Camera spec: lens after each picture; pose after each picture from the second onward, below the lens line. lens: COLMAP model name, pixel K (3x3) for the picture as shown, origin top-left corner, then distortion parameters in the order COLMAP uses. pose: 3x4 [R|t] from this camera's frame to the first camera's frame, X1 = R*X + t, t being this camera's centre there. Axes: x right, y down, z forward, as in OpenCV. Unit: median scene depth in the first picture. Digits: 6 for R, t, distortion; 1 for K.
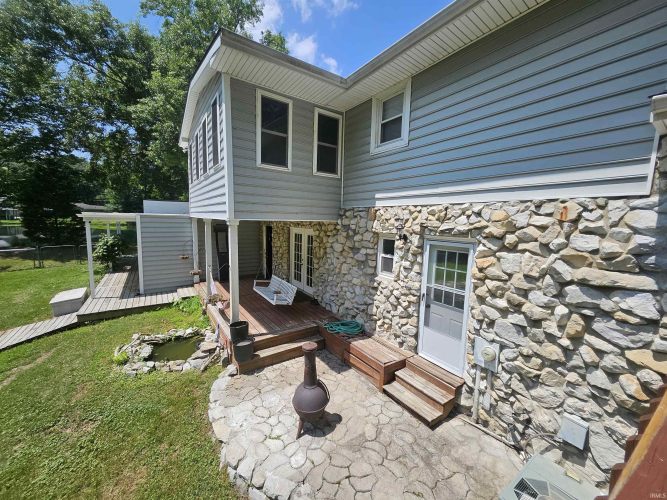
lens RADIAL K [[262.9, 0, 336.2], [0, 262.9, 250.3], [0, 0, 1]] dist [0.003050, 0.000652]
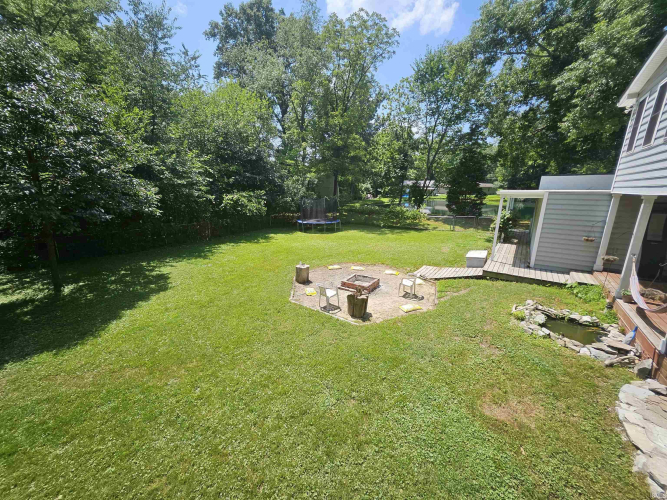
lens RADIAL K [[262.9, 0, 330.0], [0, 262.9, 250.3], [0, 0, 1]] dist [0.003050, 0.000652]
pose [[0.318891, 0.193811, -0.927764, -0.026047], [-0.112700, 0.979678, 0.165918, 0.015112], [0.941067, 0.051649, 0.334253, -0.133936]]
